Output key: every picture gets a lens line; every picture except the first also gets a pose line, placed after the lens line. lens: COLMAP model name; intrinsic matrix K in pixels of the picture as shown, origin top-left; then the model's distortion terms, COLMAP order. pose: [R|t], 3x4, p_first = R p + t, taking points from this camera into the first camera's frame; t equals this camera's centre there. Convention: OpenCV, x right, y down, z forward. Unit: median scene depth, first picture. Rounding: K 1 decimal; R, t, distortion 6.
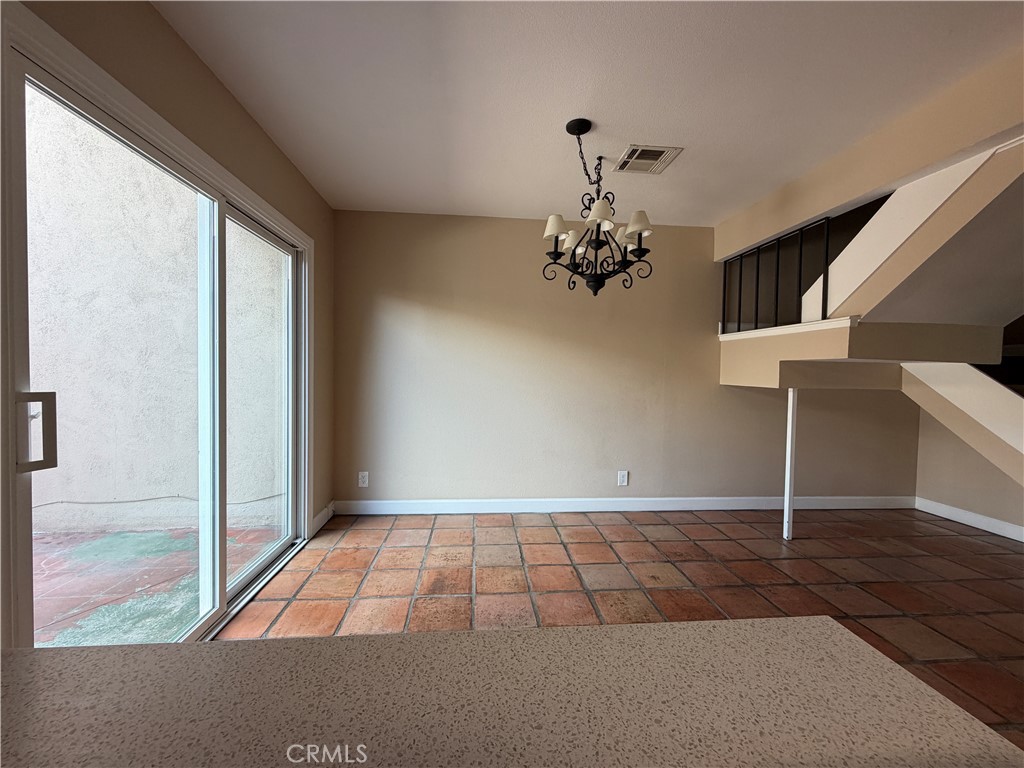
lens RADIAL K [[407.9, 0, 510.8], [0, 407.9, 383.5], [0, 0, 1]] dist [0.002907, -0.000172]
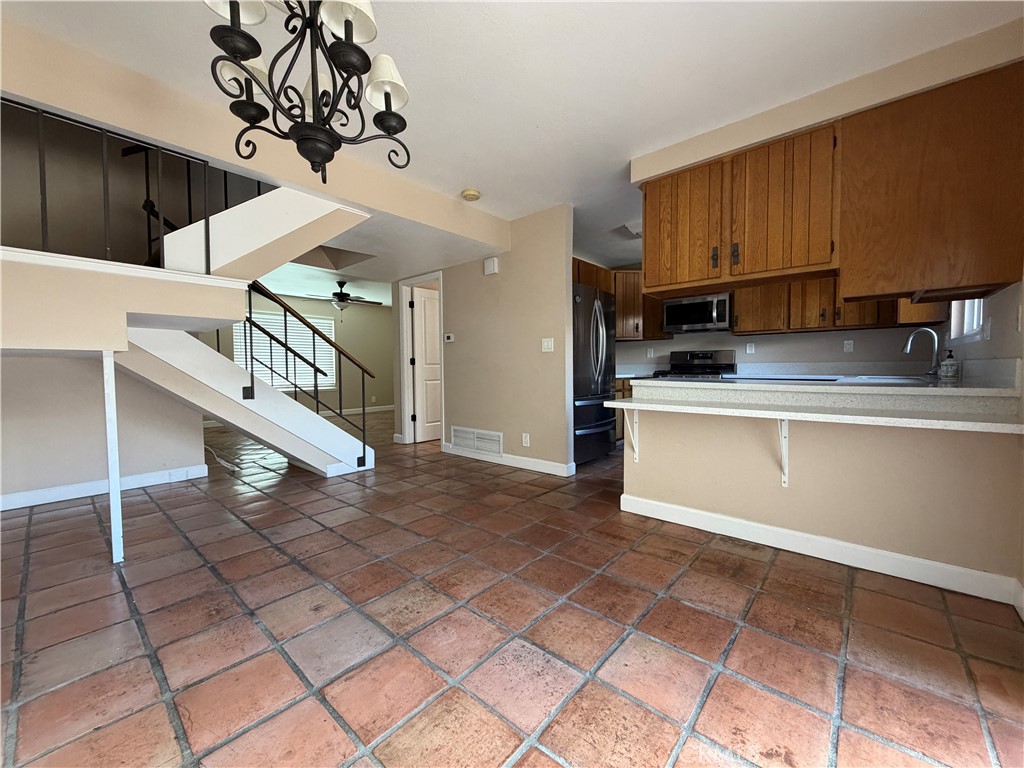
lens RADIAL K [[407.9, 0, 511.2], [0, 407.9, 381.2], [0, 0, 1]] dist [0.002907, -0.000172]
pose [[-0.697568, -0.034860, 0.715670, -0.354840], [0.015622, 0.997838, 0.063831, 0.033260], [-0.716348, 0.055706, -0.695516, 1.132196]]
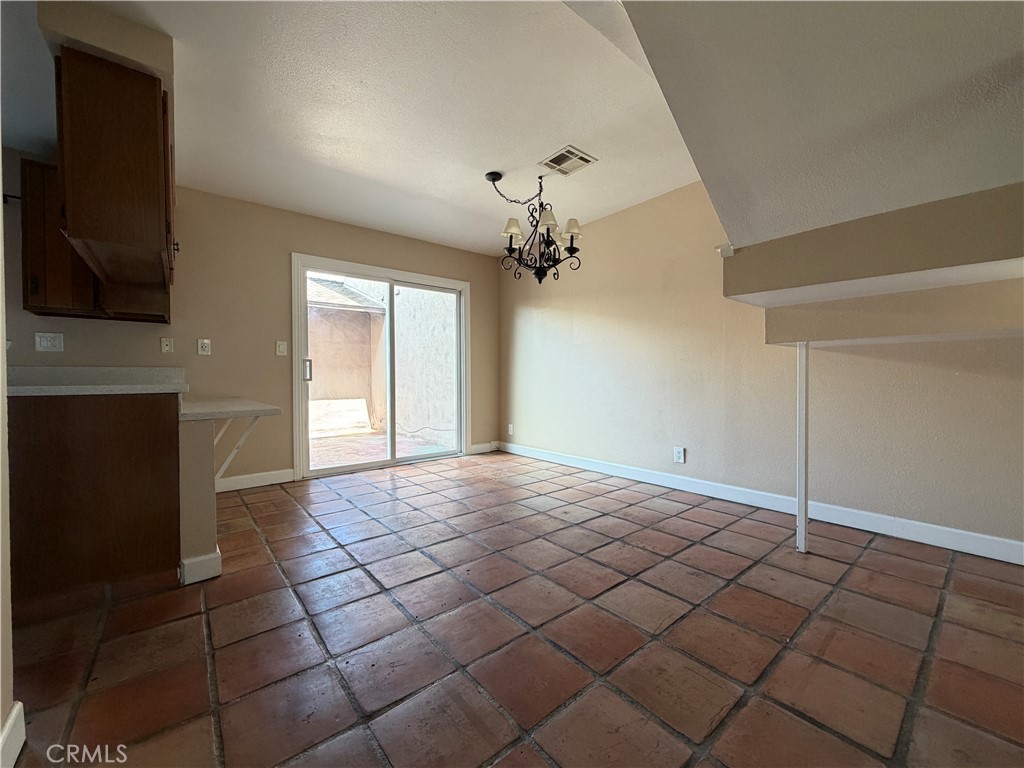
lens RADIAL K [[407.9, 0, 511.5], [0, 407.9, 384.5], [0, 0, 1]] dist [0.002907, -0.000172]
pose [[0.568477, -0.004802, -0.822685, 1.130322], [-0.006544, 0.999925, -0.010358, 0.108872], [0.822673, 0.011272, 0.568403, 0.181208]]
